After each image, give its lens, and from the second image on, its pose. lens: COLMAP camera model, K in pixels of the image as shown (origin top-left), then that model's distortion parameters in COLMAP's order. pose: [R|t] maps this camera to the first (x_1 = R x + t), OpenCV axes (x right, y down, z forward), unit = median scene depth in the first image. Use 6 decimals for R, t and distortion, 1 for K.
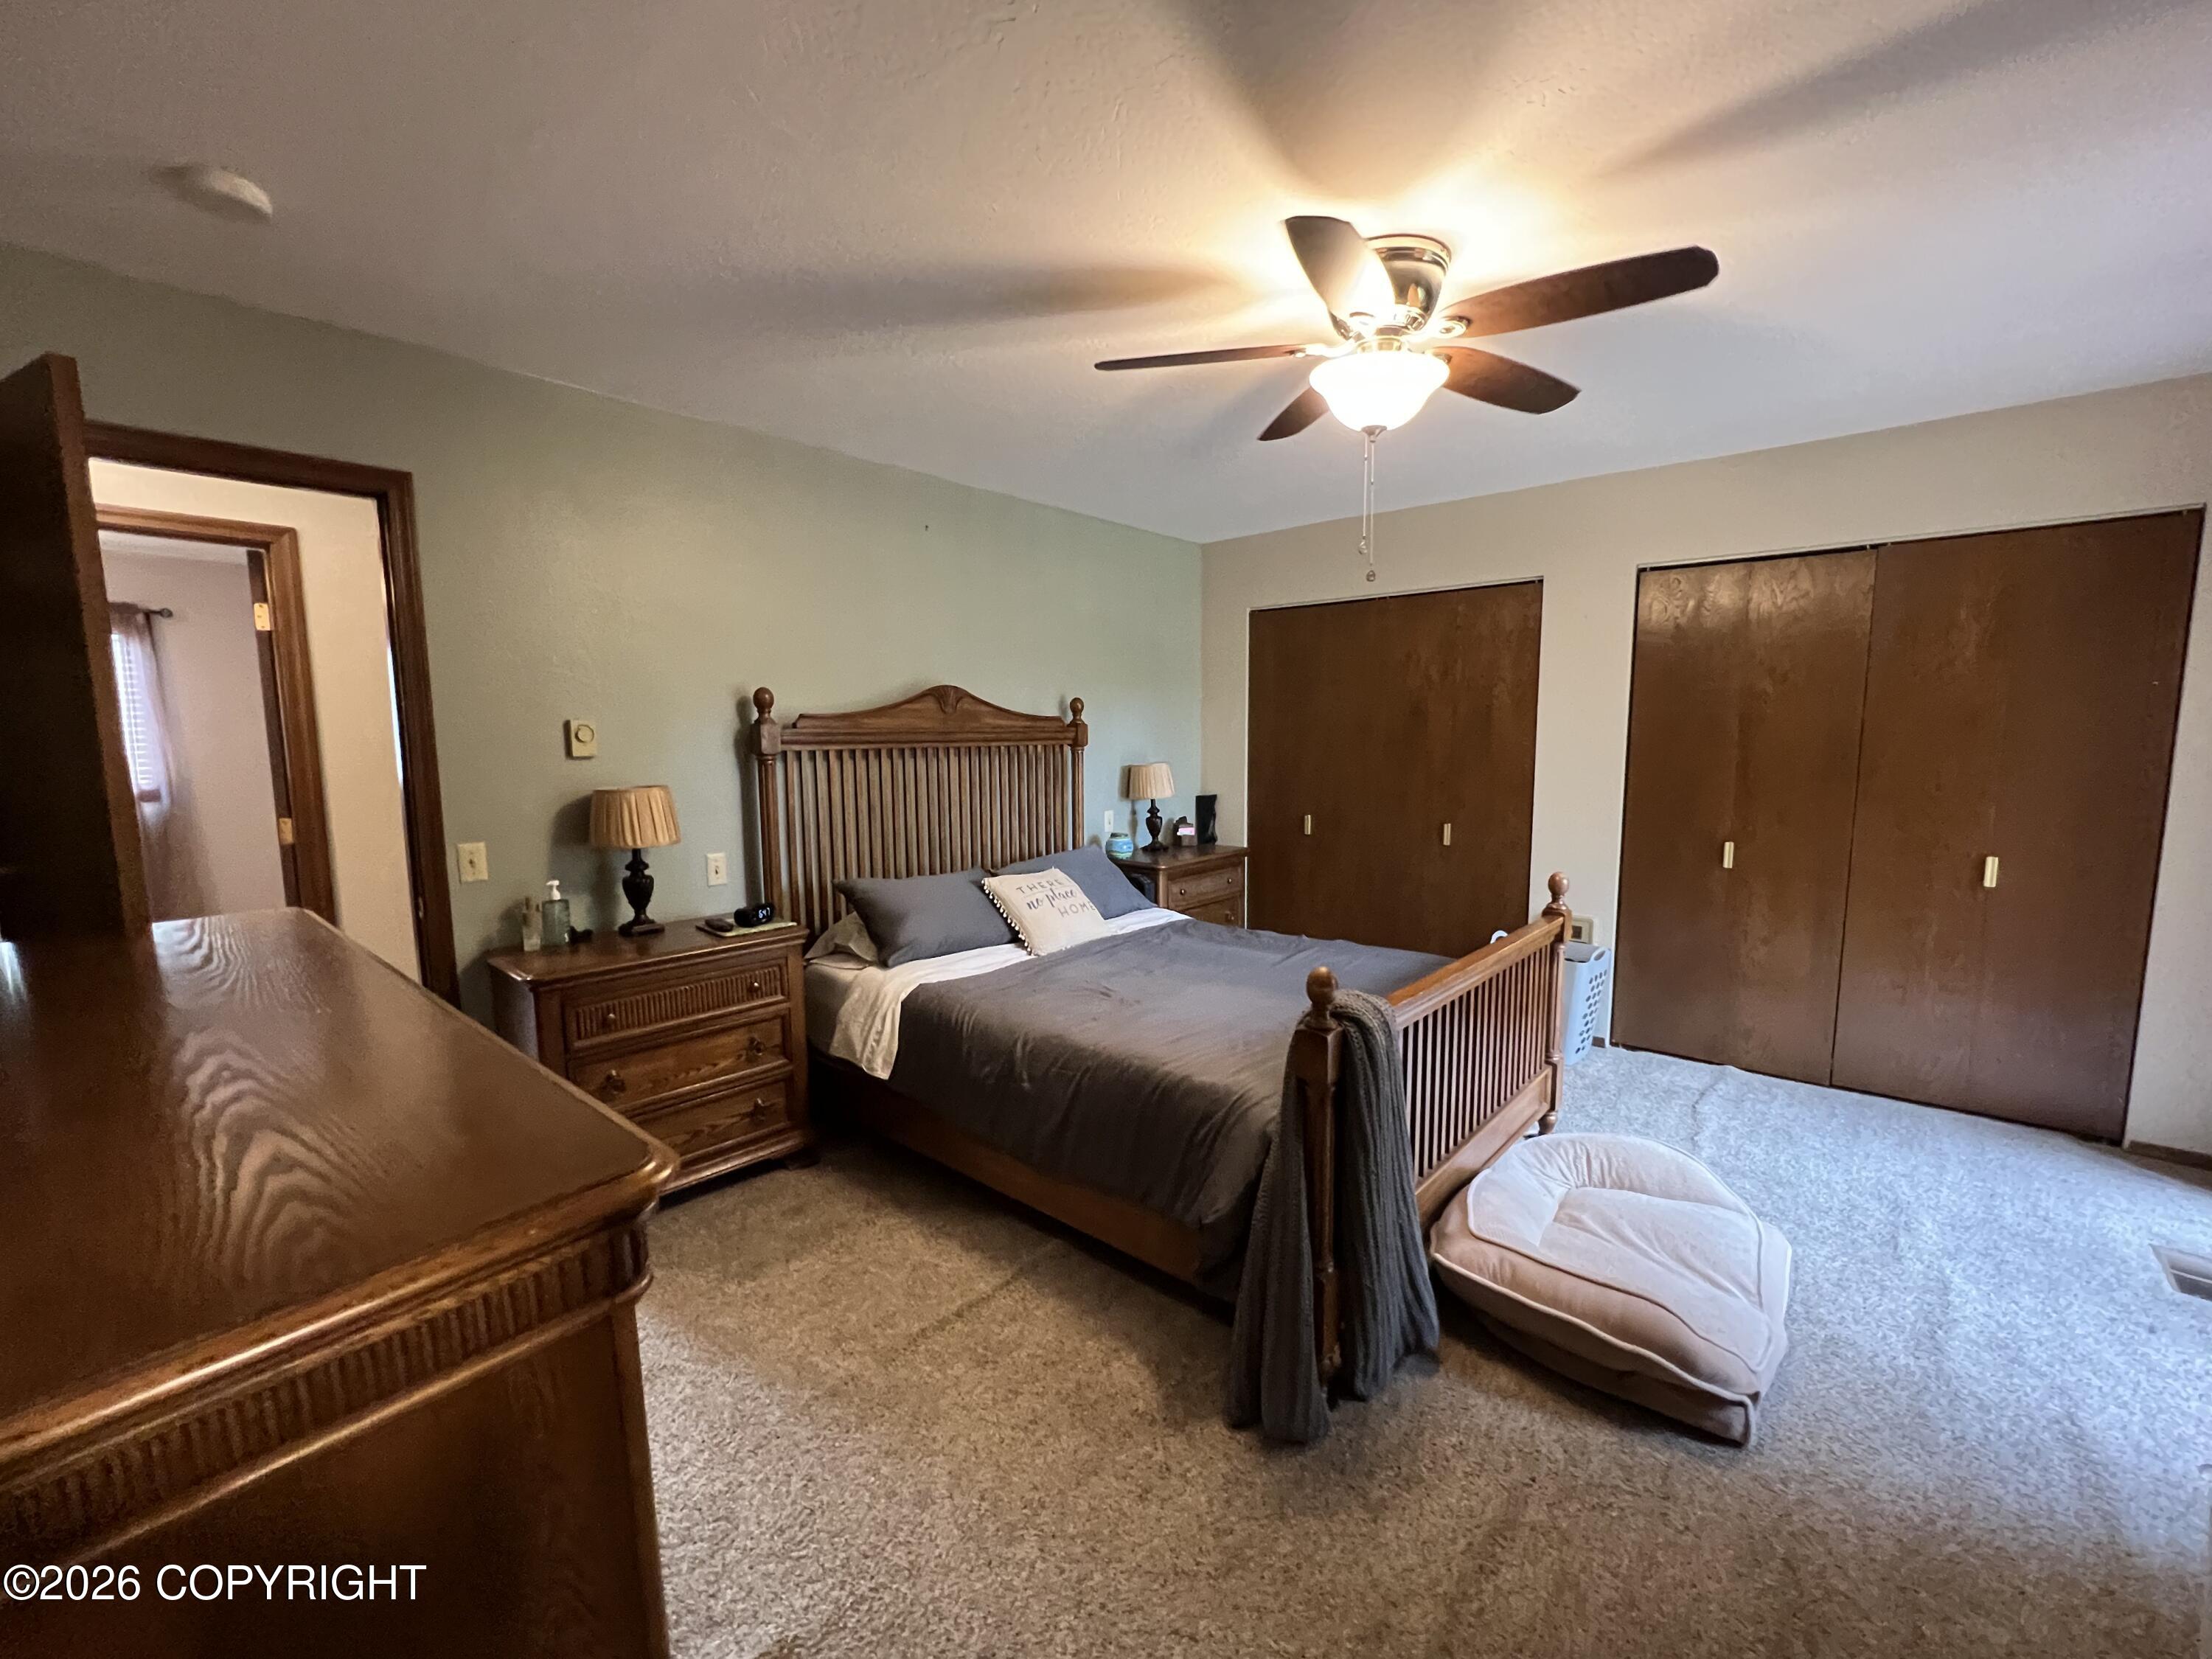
lens RADIAL K [[890.8, 0, 1113.1], [0, 890.8, 828.4], [0, 0, 1]] dist [0.000627, -0.000052]
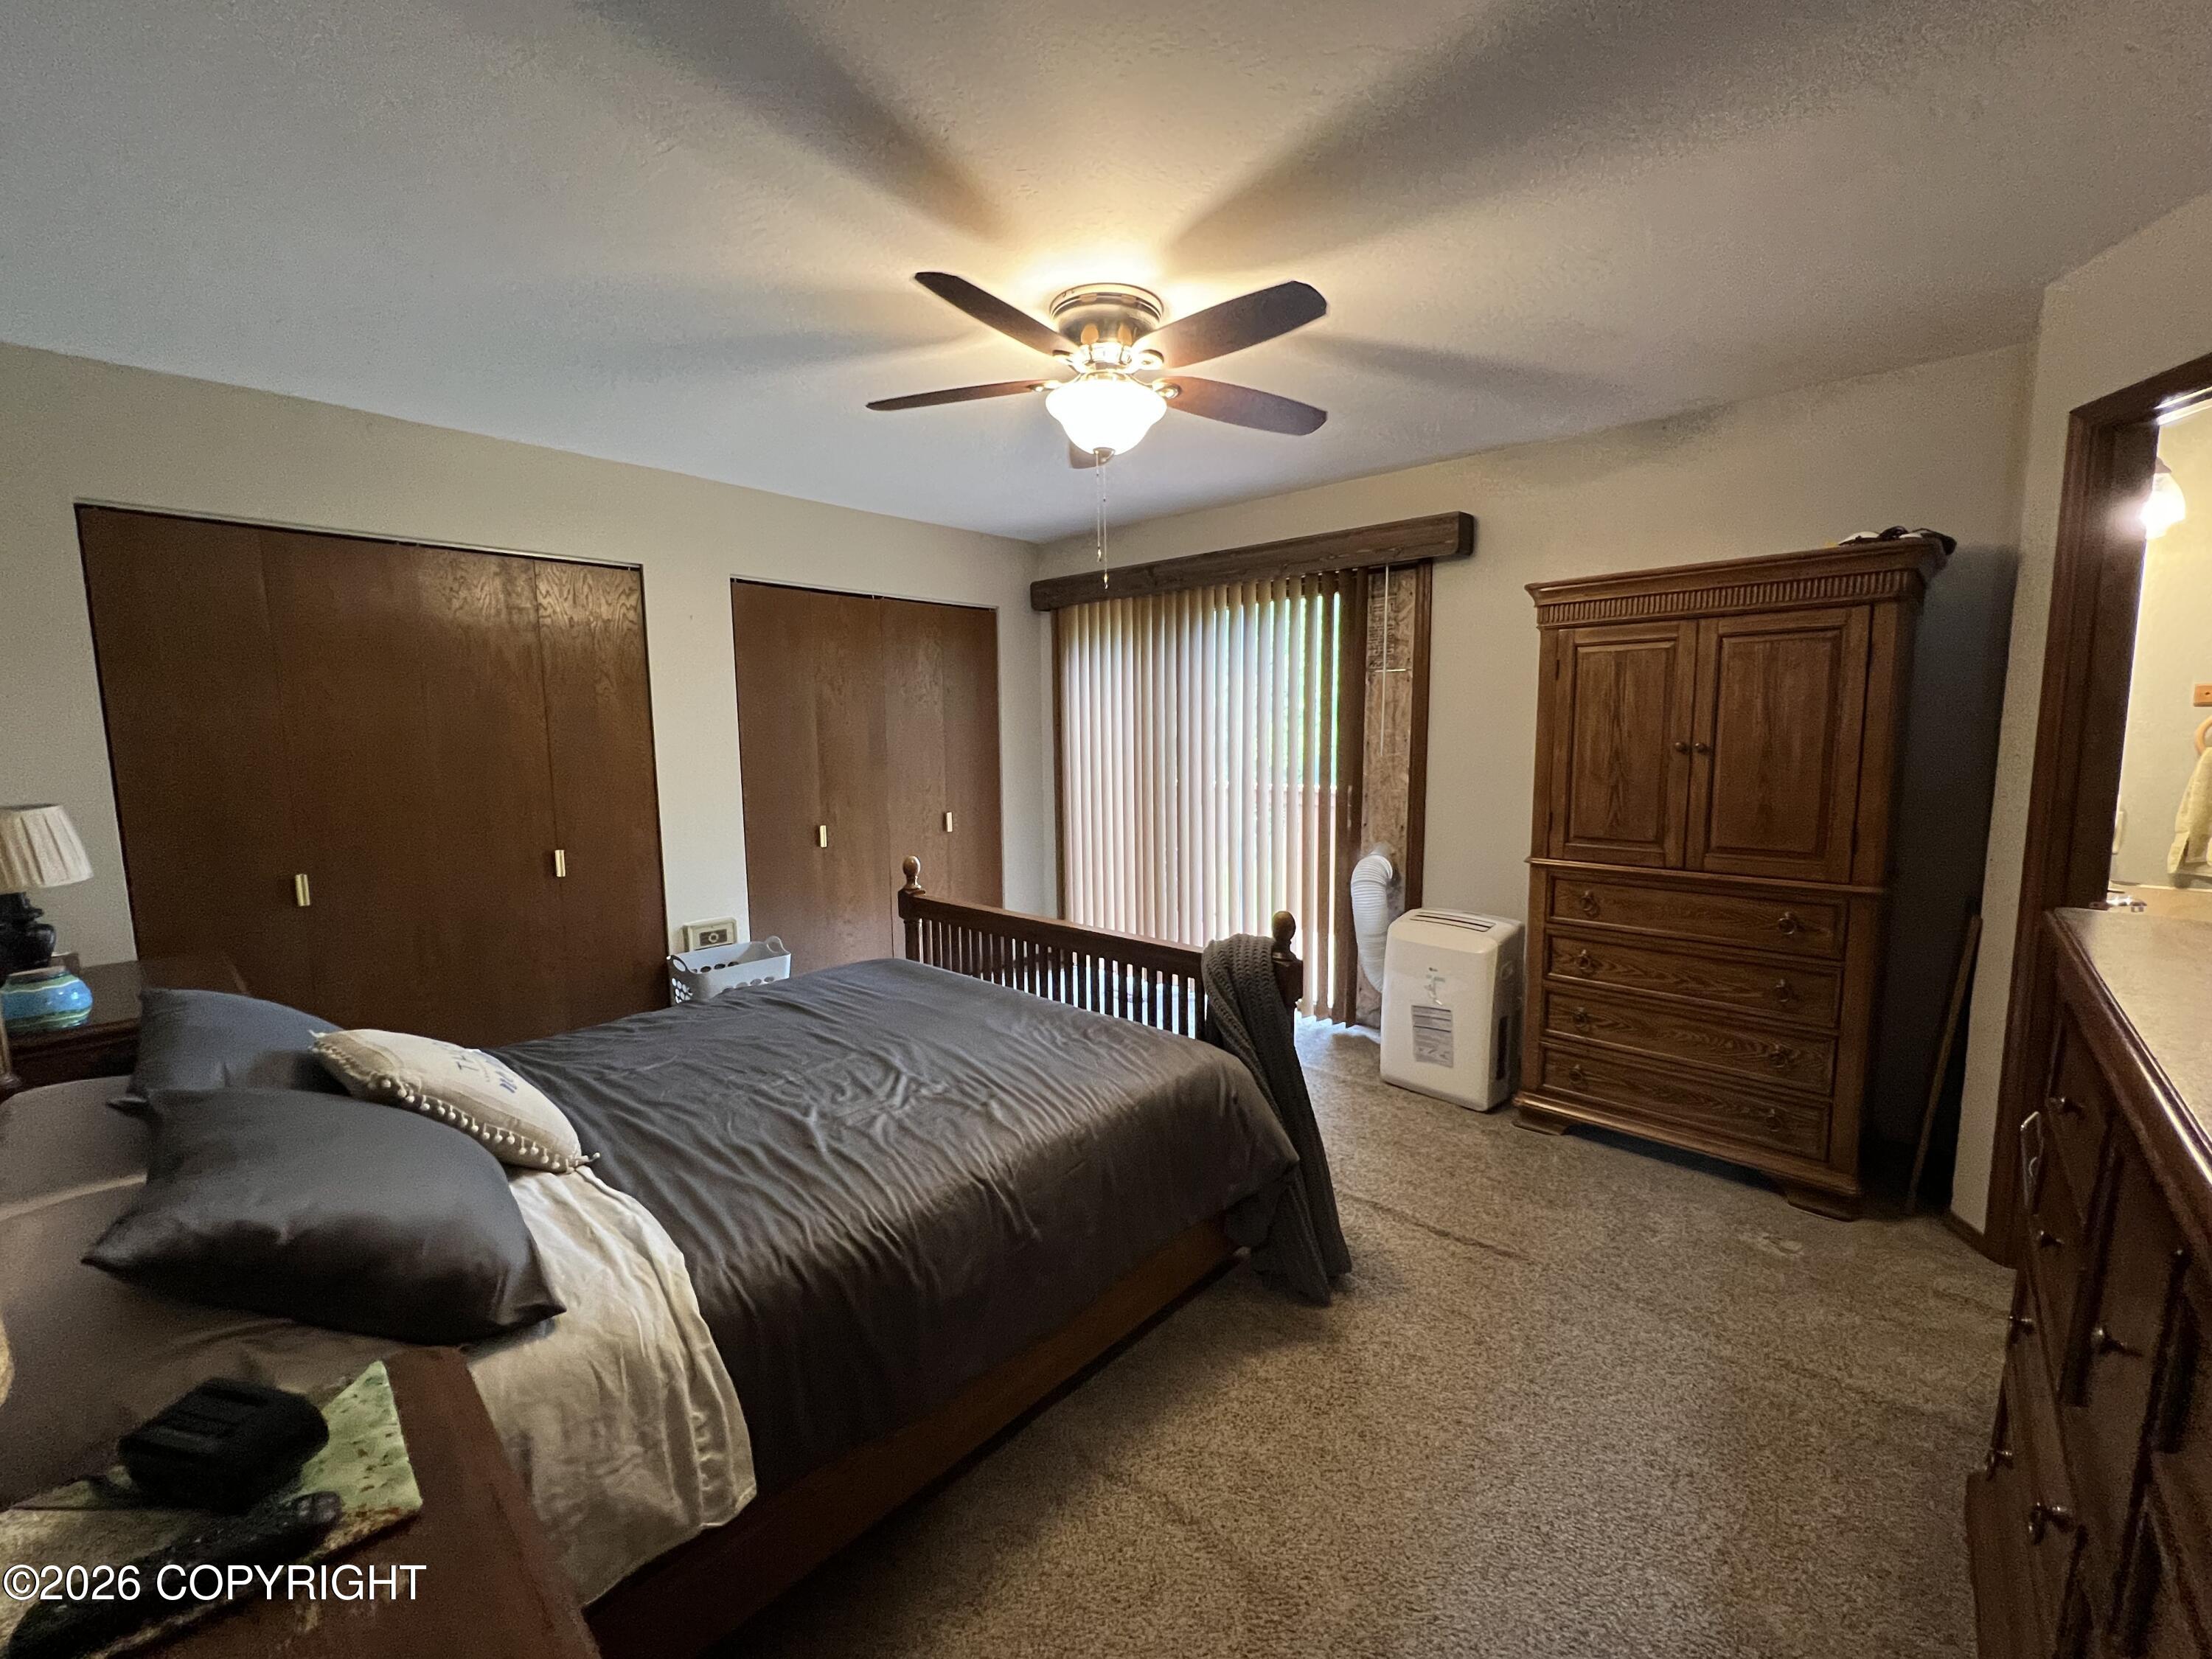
lens RADIAL K [[907.1, 0, 1111.9], [0, 907.1, 837.9], [0, 0, 1]] dist [-0.002245, -0.000305]
pose [[0.030074, -0.112975, 0.993143, -0.522735], [0.127936, 0.985855, 0.108272, -0.053281], [-0.991326, 0.123802, 0.044102, 0.606019]]
